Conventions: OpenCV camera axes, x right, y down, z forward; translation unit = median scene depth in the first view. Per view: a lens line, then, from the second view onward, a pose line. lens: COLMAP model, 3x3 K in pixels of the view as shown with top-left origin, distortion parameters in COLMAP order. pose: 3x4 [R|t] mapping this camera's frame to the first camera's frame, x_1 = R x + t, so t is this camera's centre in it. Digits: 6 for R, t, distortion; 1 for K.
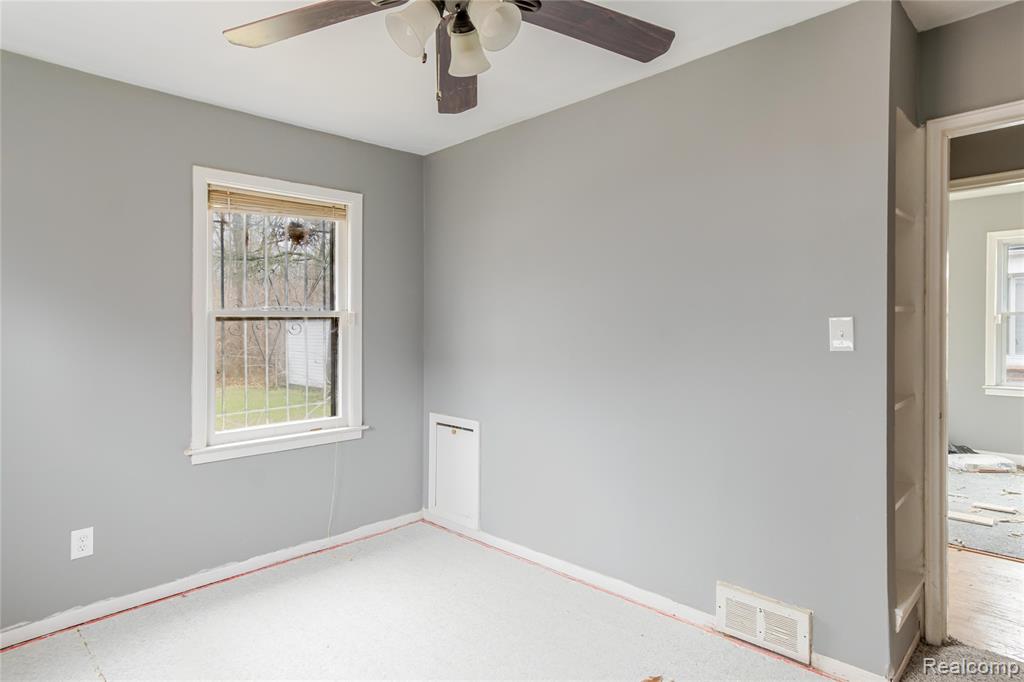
lens RADIAL K [[580.3, 0, 512.9], [0, 580.3, 323.3], [0, 0, 1]] dist [-0.000052, 0.000675]
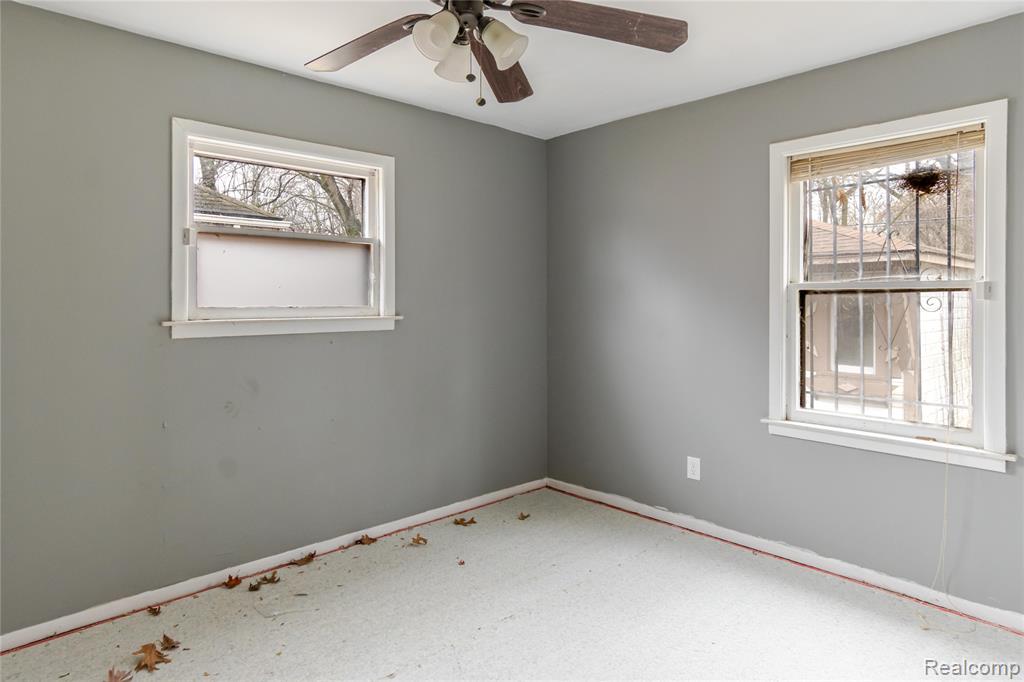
lens RADIAL K [[601.6, 0, 512.9], [0, 601.6, 296.2], [0, 0, 1]] dist [-0.000408, 0.022969]
pose [[-0.029224, -0.001851, -0.999571, 0.510076], [-0.002361, 0.999996, -0.001783, 0.002053], [0.999570, 0.002308, -0.029229, 0.544543]]
